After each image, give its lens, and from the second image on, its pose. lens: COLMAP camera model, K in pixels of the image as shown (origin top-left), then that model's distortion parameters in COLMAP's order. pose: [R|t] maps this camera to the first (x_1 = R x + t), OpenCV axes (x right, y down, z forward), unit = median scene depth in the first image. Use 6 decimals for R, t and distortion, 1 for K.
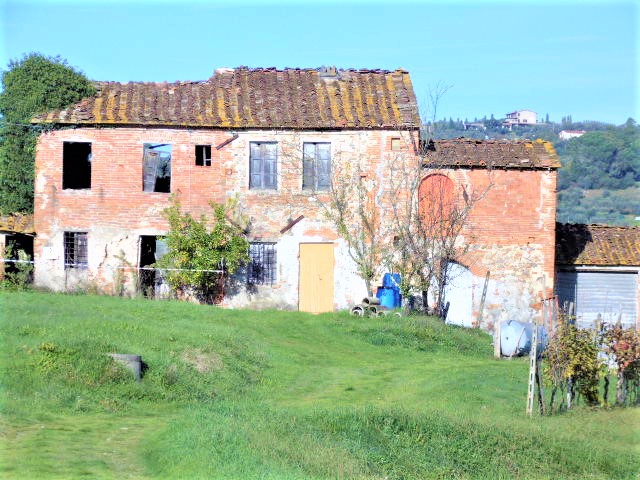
lens RADIAL K [[3907.7, 0, 321.4], [0, 3907.7, 244.1], [0, 0, 1]] dist [0.092743, 0.000000]
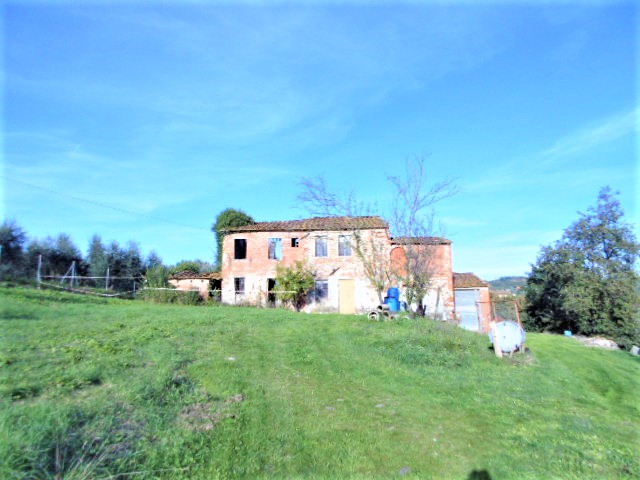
lens RADIAL K [[423.1, 0, 316.6], [0, 423.1, 234.0], [0, 0, 1]] dist [0.011340, -0.017744]
pose [[0.995795, -0.042100, -0.081361, 0.002745], [0.029647, 0.988451, -0.148613, 0.009566], [0.086678, 0.145576, 0.985543, 0.757419]]
